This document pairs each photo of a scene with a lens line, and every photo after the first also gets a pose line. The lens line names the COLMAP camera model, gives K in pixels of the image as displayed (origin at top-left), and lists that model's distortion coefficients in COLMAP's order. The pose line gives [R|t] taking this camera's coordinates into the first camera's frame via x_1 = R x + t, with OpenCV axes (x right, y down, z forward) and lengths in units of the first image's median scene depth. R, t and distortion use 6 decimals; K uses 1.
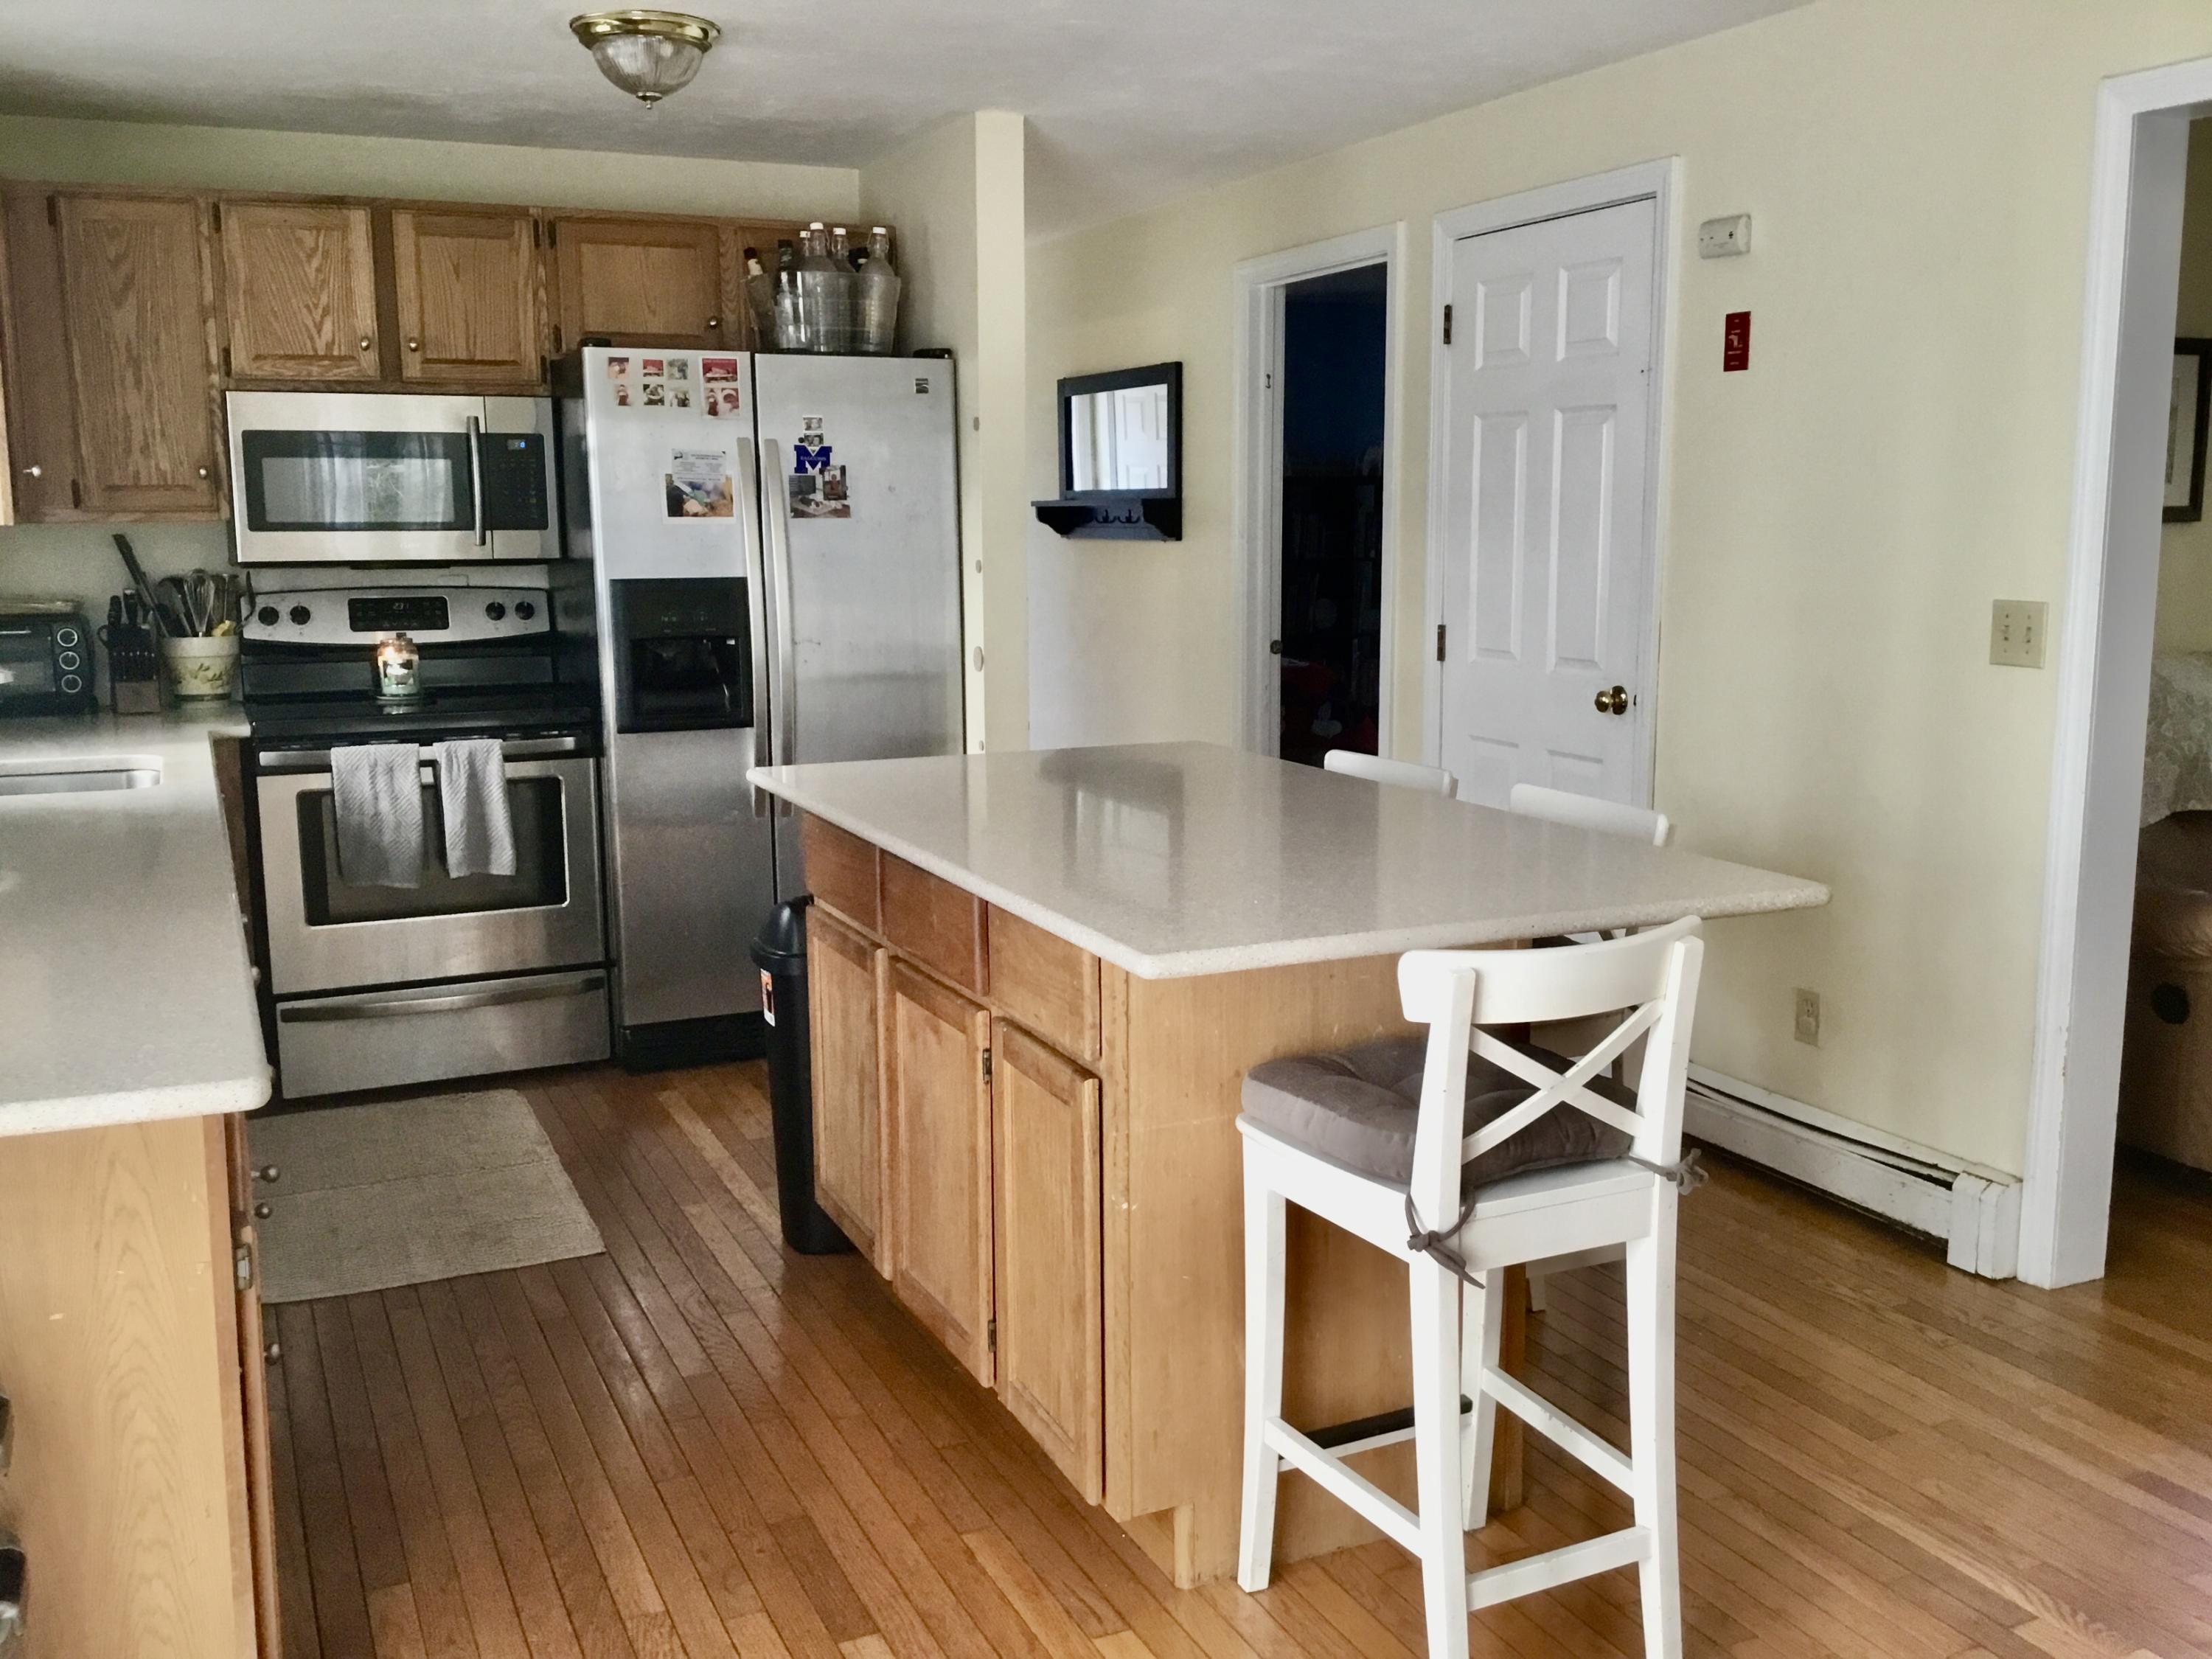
lens RADIAL K [[2014.3, 0, 1120.7], [0, 2014.3, 815.0], [0, 0, 1]] dist [0.088184, -0.166017]
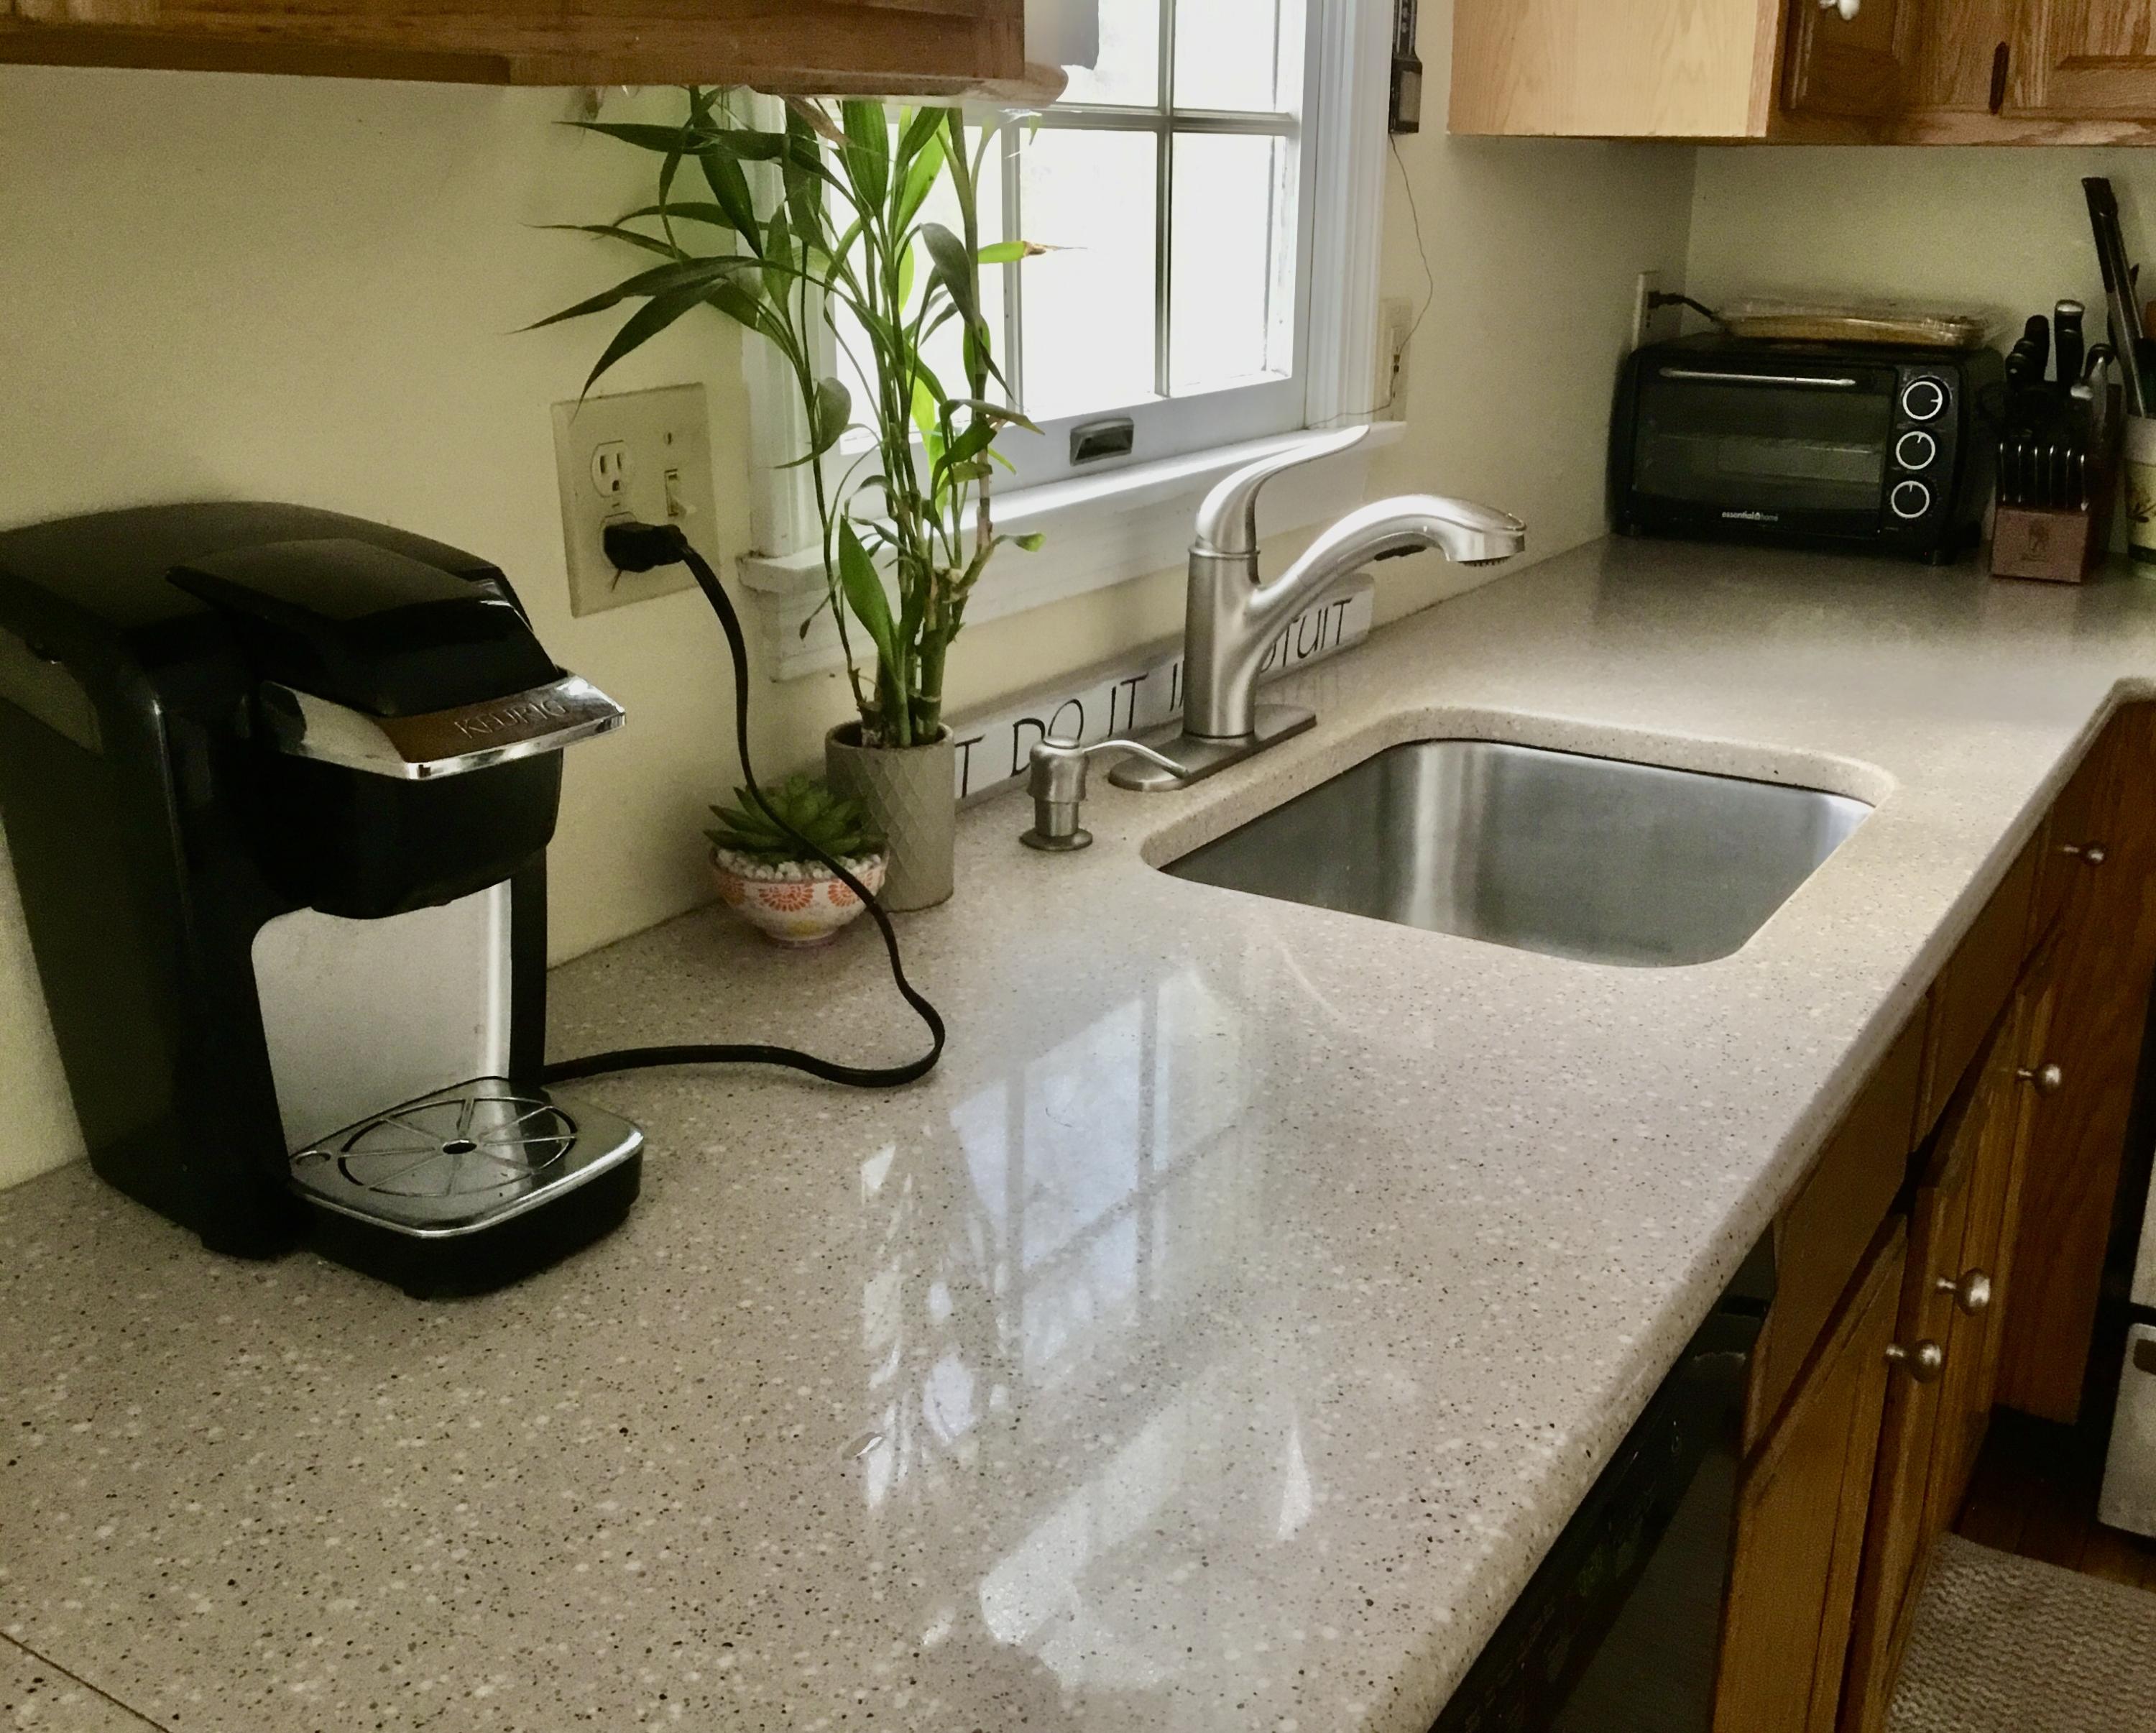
lens RADIAL K [[2132.3, 0, 1096.2], [0, 2132.3, 881.4], [0, 0, 1]] dist [-0.026664, 0.000000]
pose [[0.548574, 0.272467, -0.790461, -0.203536], [-0.133101, 0.961814, 0.239161, -0.071160], [0.825440, -0.025987, 0.563892, 0.558999]]
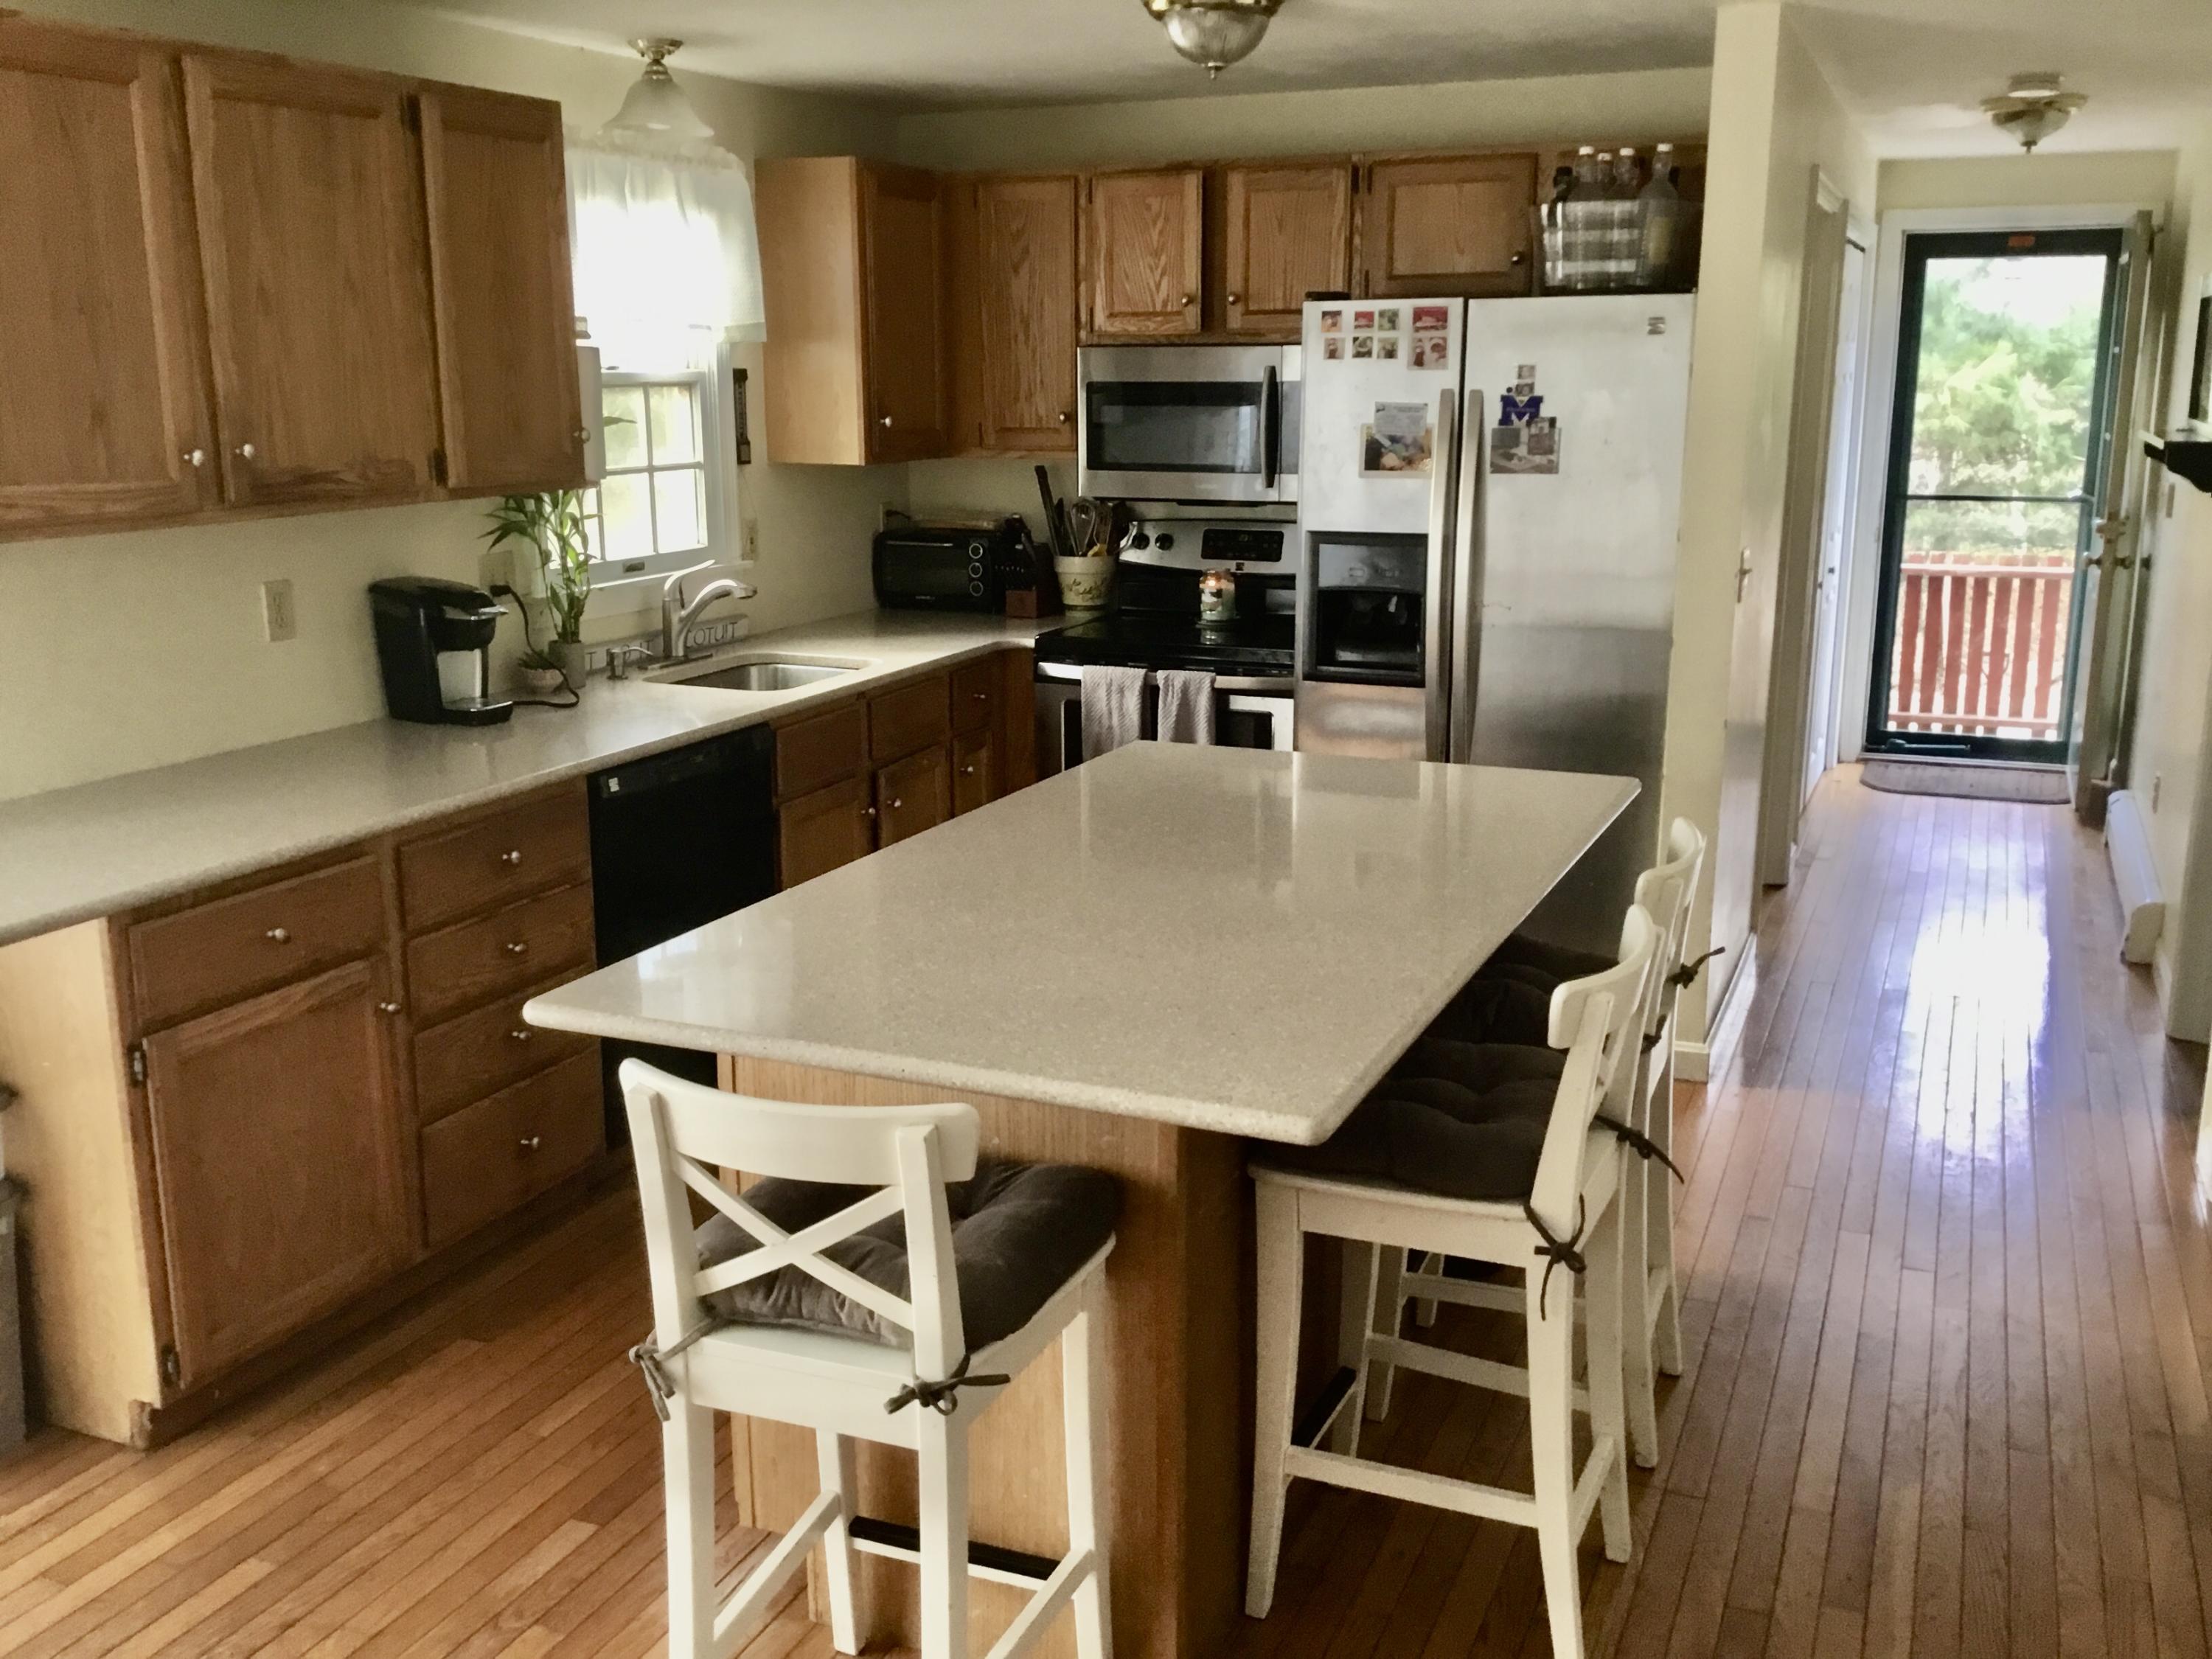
lens RADIAL K [[2014.3, 0, 1119.1], [0, 2014.3, 818.3], [0, 0, 1]] dist [0.088184, -0.166017]
pose [[0.671513, 0.166402, -0.722067, 0.441381], [-0.112581, 0.986058, 0.122540, -0.085838], [0.732391, -0.000996, 0.680884, 0.230914]]
